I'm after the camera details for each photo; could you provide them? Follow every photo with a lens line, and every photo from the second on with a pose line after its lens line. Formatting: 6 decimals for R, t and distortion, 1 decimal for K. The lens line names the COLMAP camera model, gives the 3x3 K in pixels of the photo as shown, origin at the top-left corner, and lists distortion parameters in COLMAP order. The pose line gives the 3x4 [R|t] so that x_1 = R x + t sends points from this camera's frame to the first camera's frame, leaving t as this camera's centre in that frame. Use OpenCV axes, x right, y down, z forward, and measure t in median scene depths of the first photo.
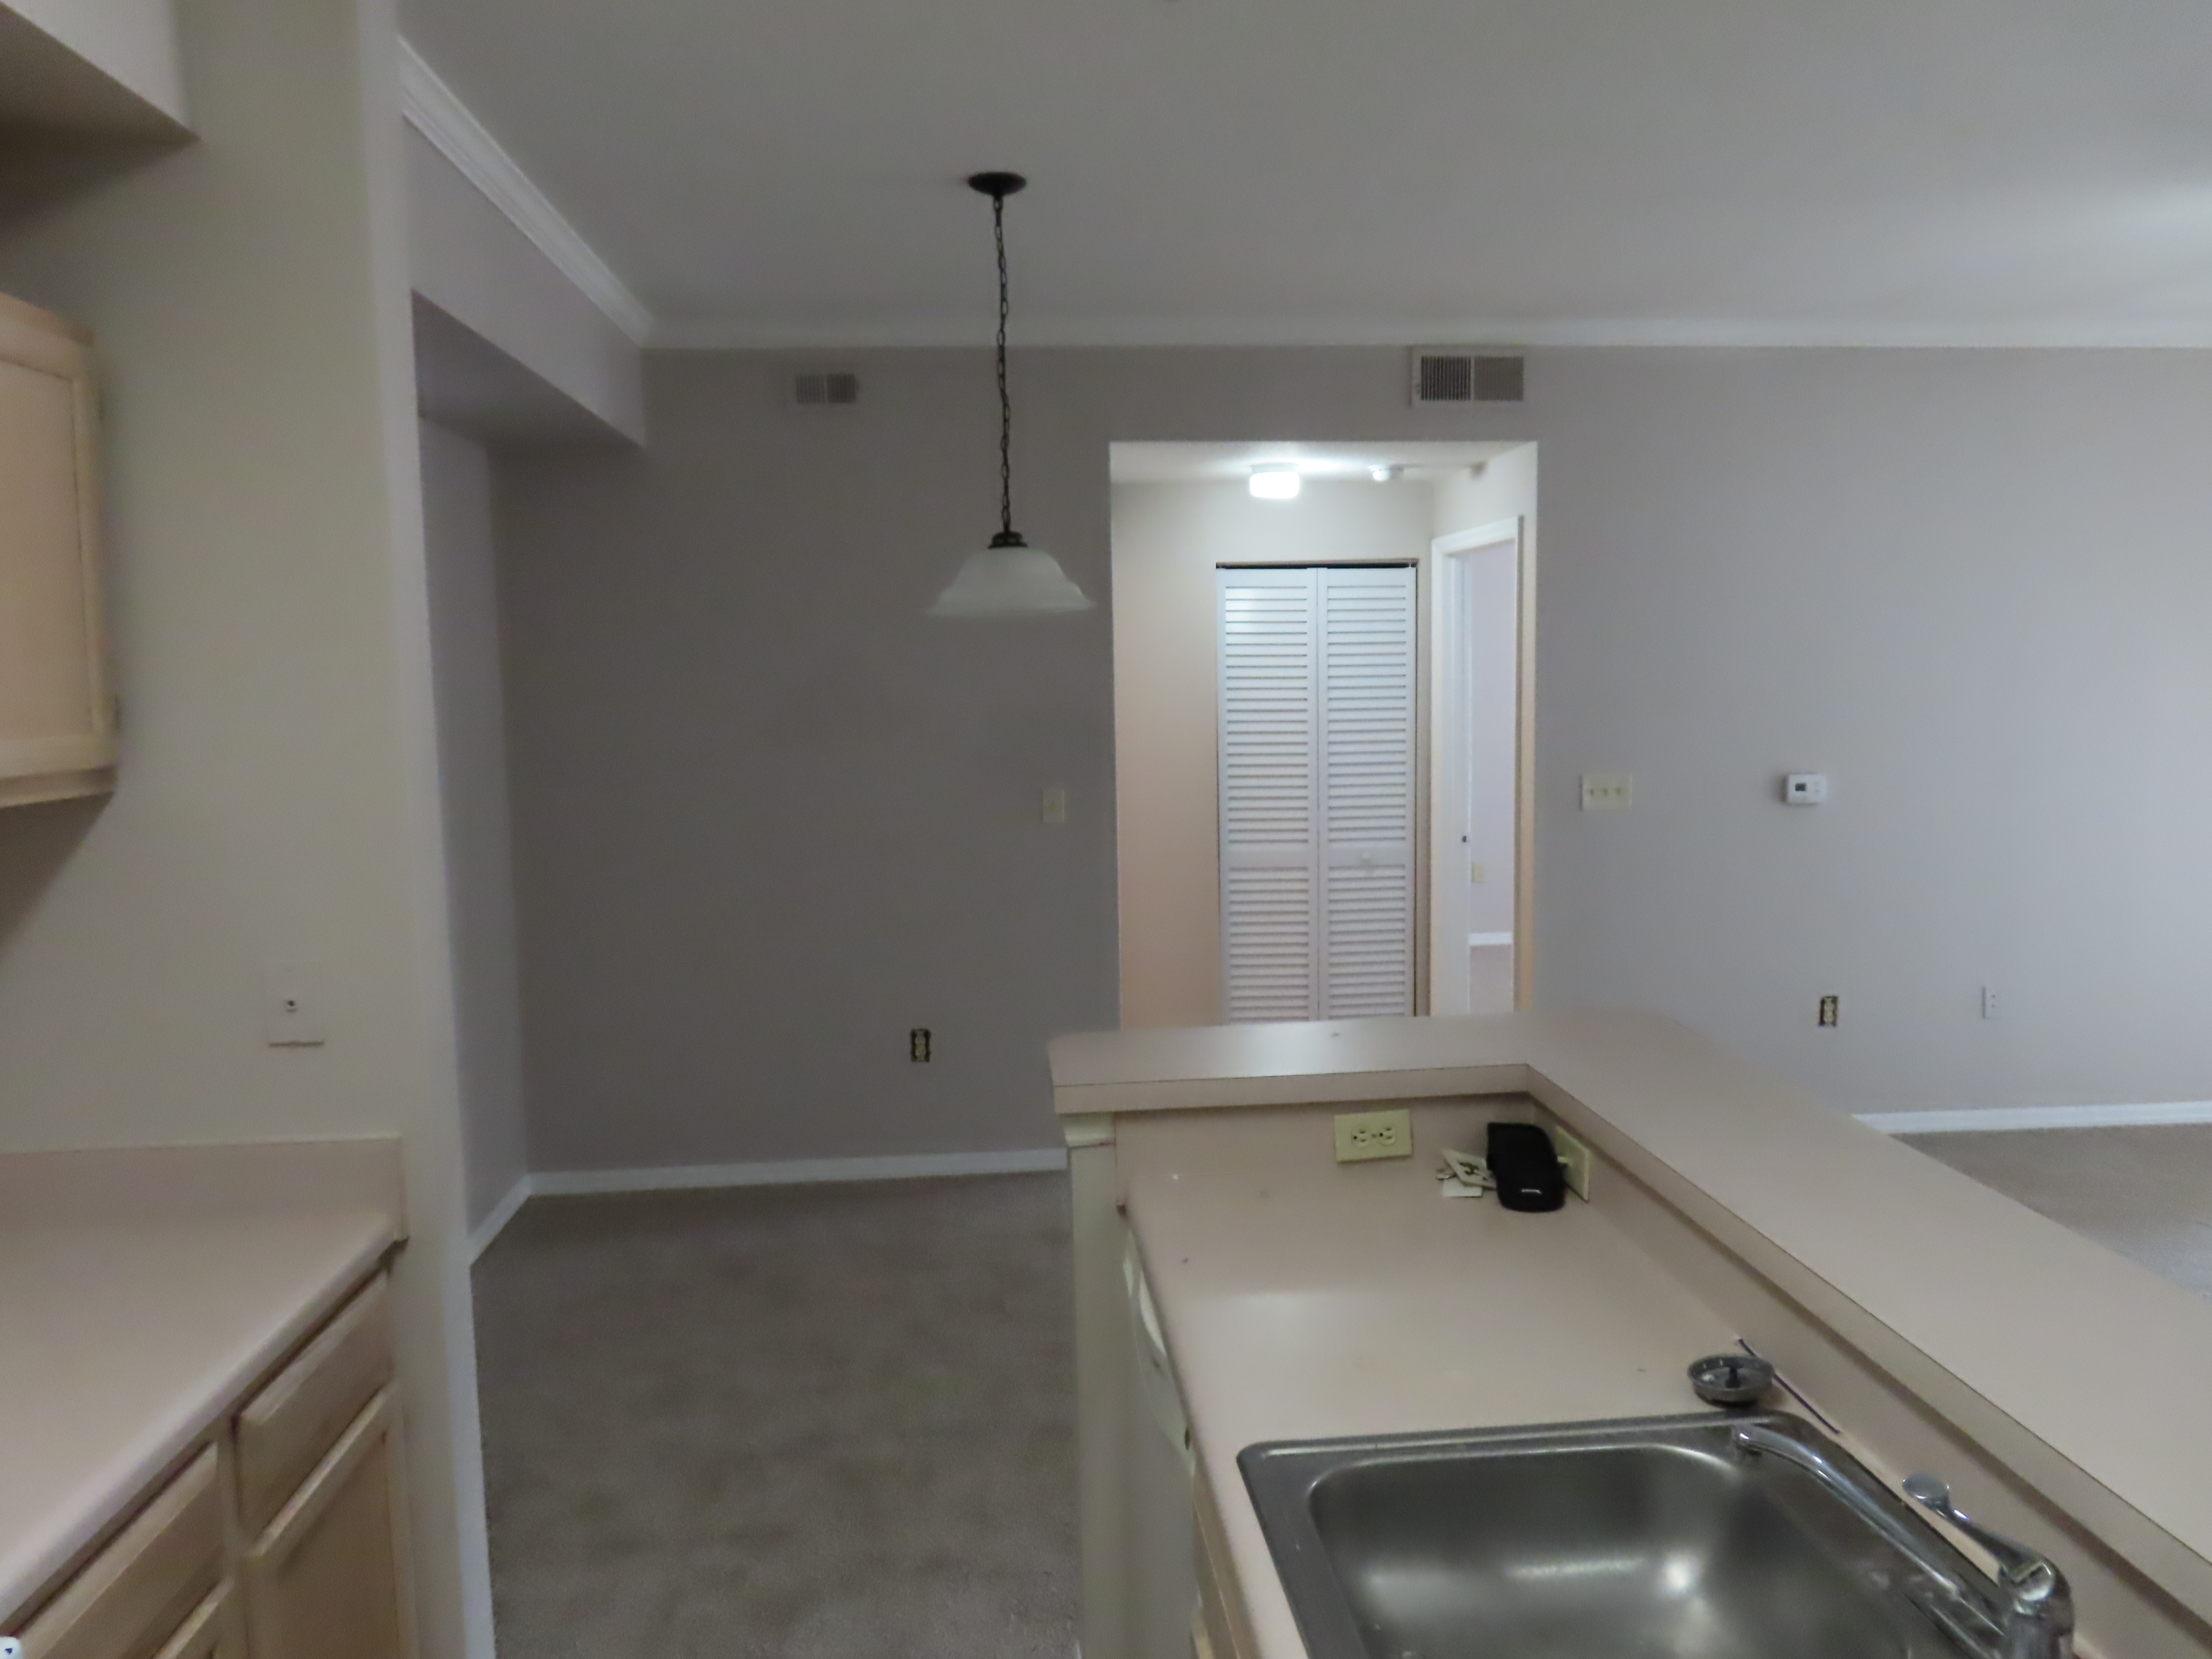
lens RADIAL K [[1597.2, 0, 1106.0], [0, 1597.2, 829.5], [0, 0, 1]] dist [-0.005249, 0.003639]
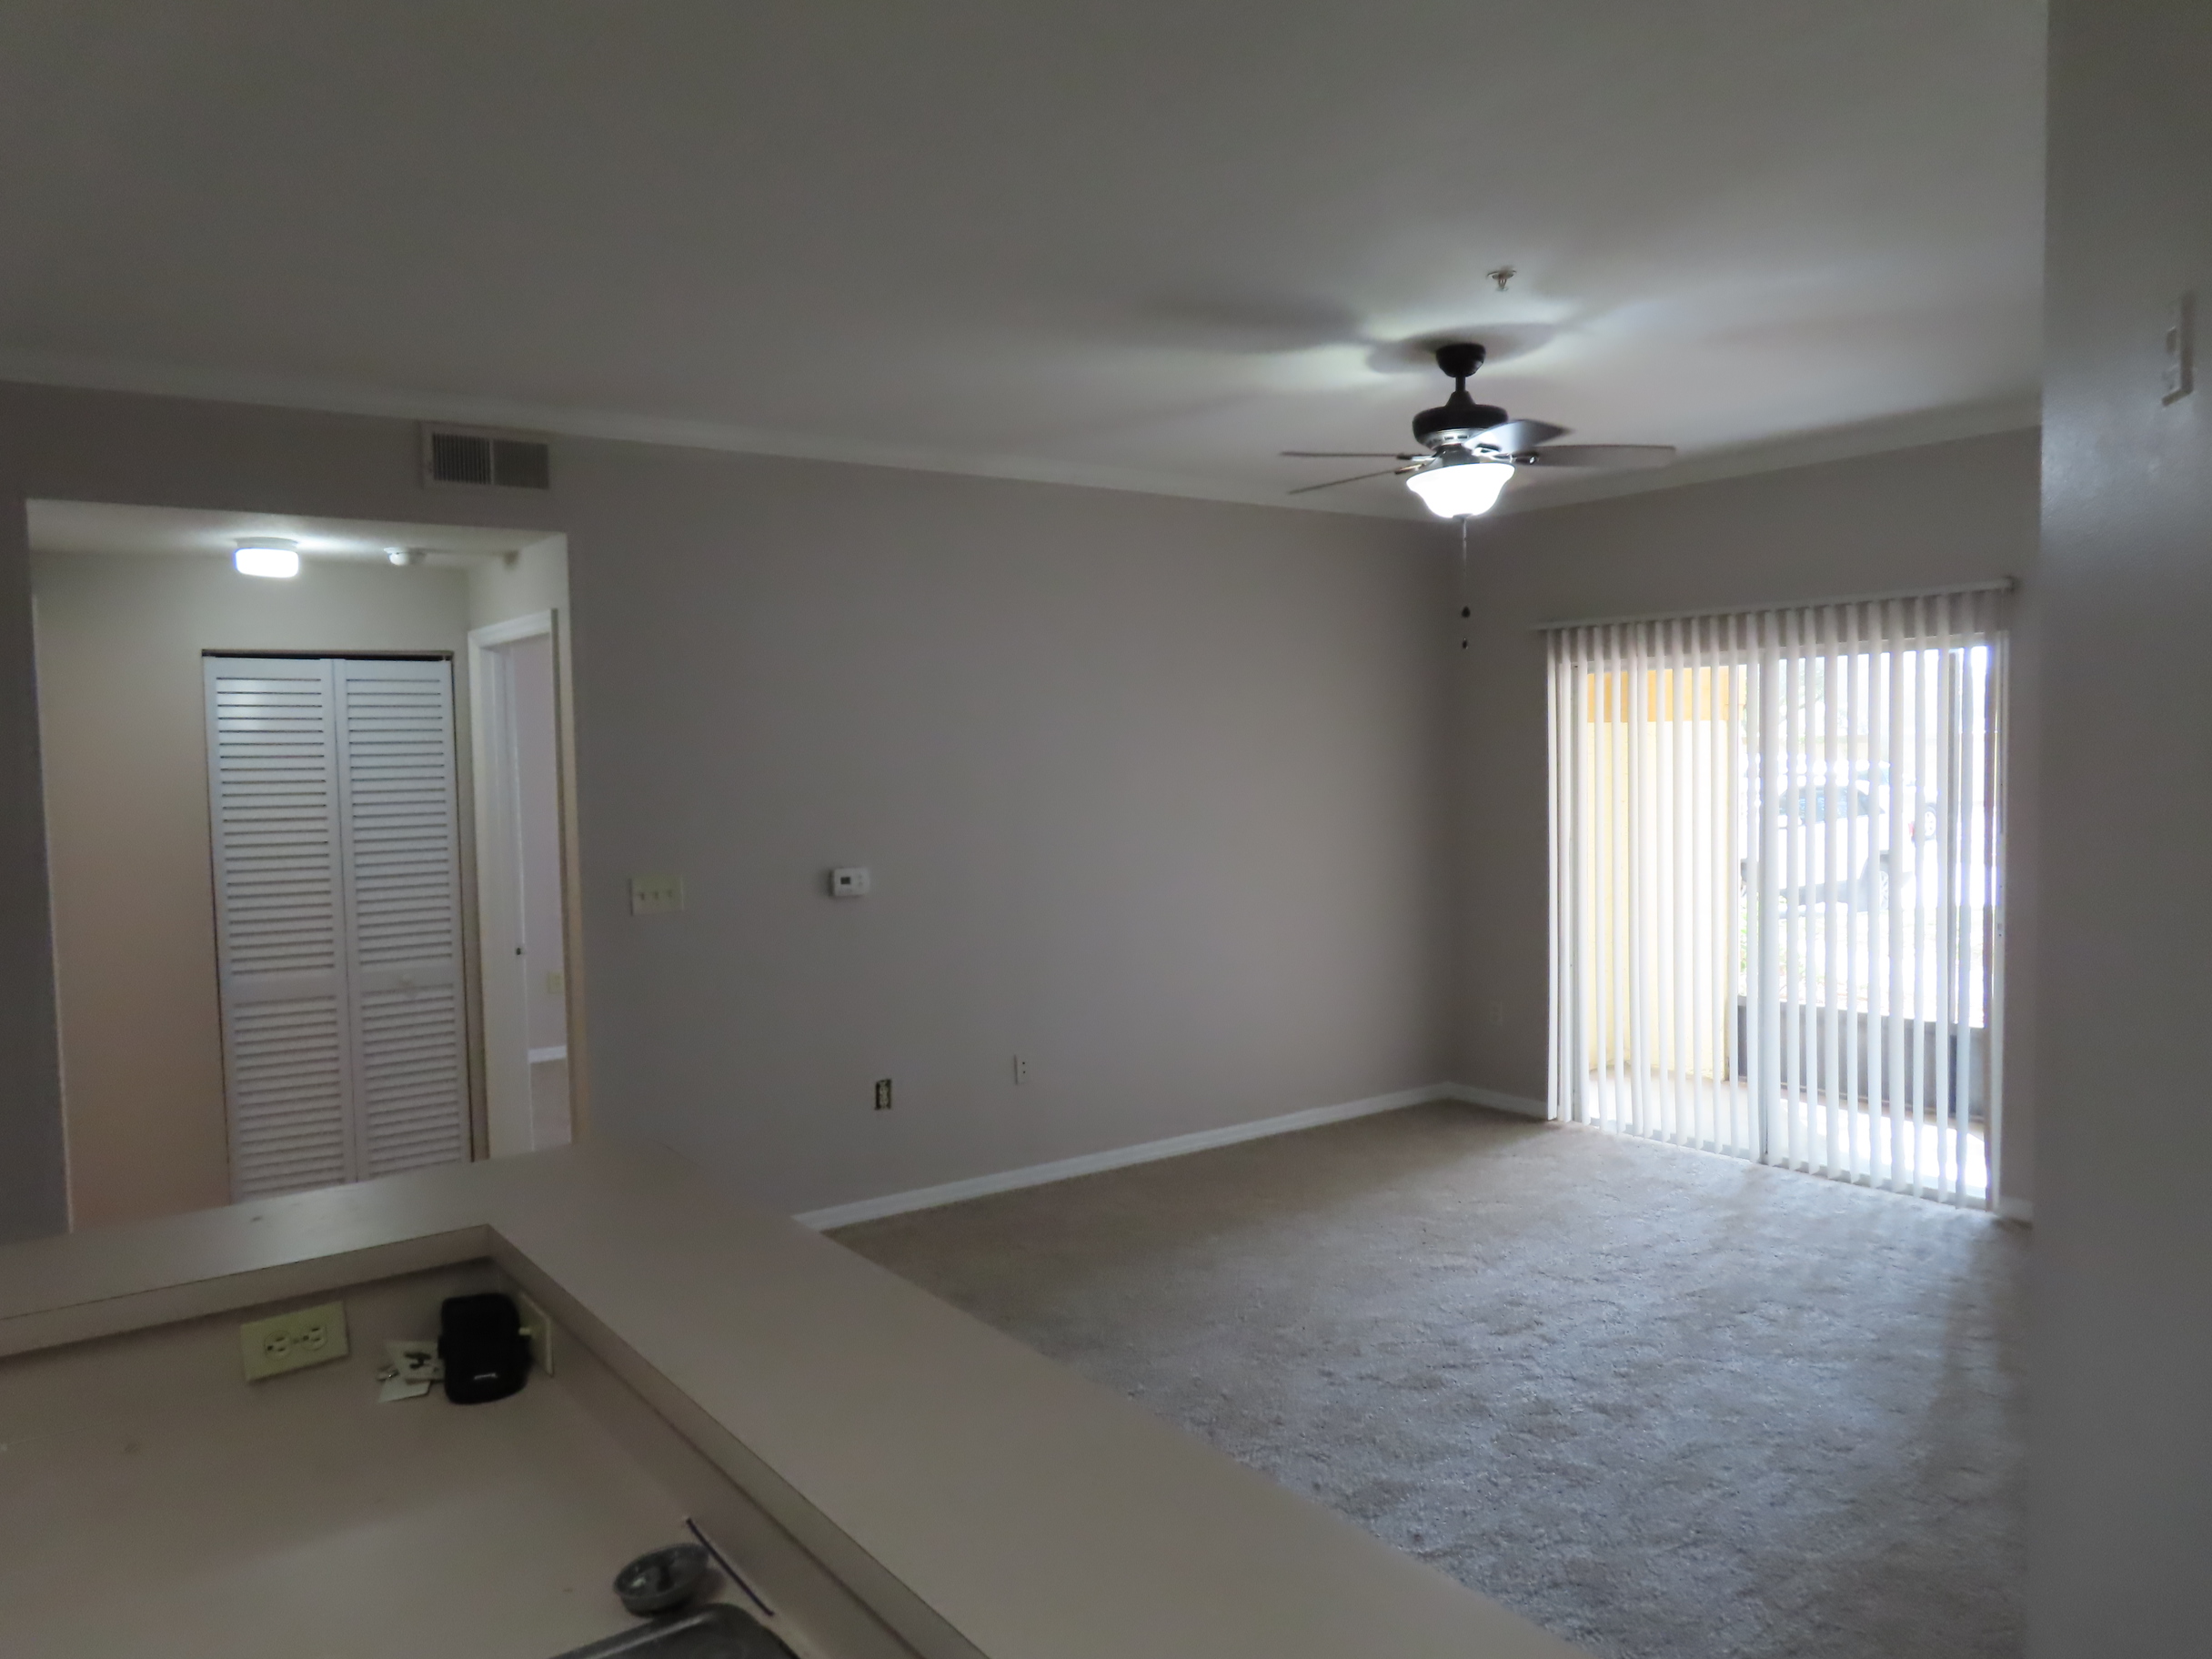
lens RADIAL K [[1597.2, 0, 1106.0], [0, 1597.2, 829.5], [0, 0, 1]] dist [-0.005249, 0.003639]
pose [[0.855282, -0.029536, 0.517321, 0.045398], [0.060726, 0.997208, -0.043462, -0.004277], [-0.514593, 0.068587, 0.854687, 0.026914]]
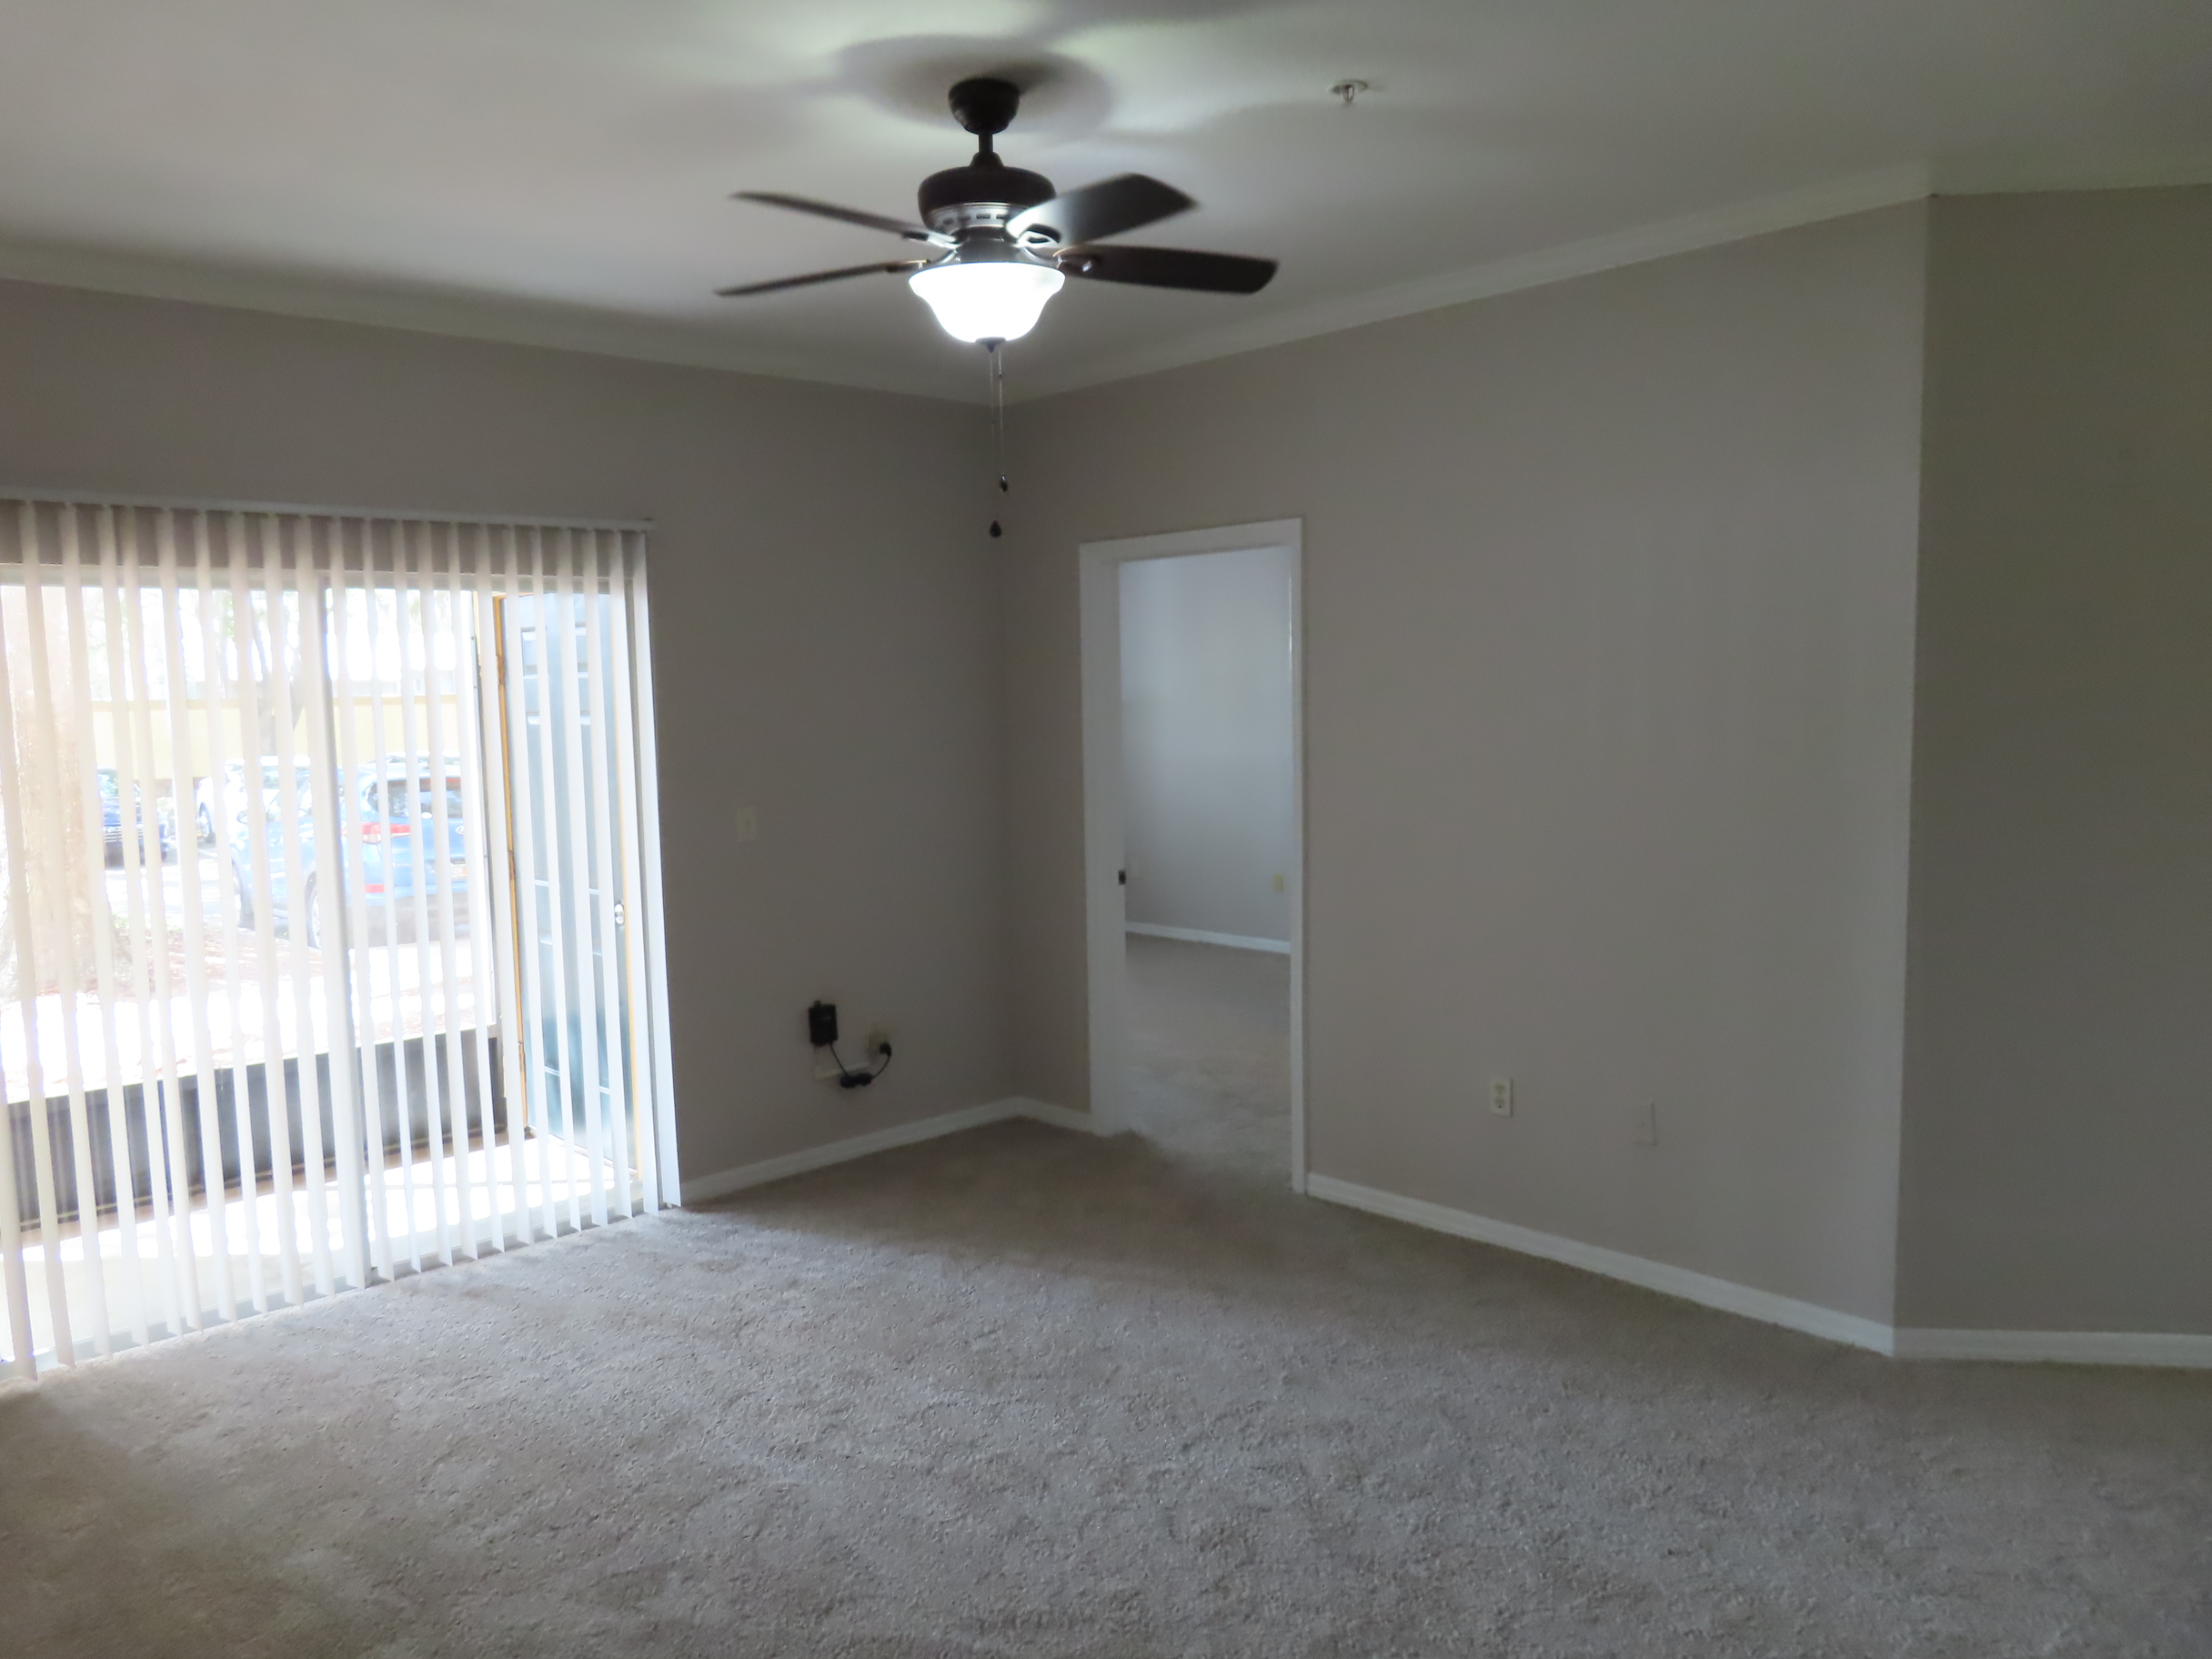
lens RADIAL K [[1597.2, 0, 1106.0], [0, 1597.2, 829.5], [0, 0, 1]] dist [-0.005249, 0.003639]
pose [[-0.609744, -0.049617, 0.791044, 0.157174], [0.113245, 0.982345, 0.148907, -0.101710], [-0.784467, 0.180377, -0.593360, 0.951023]]
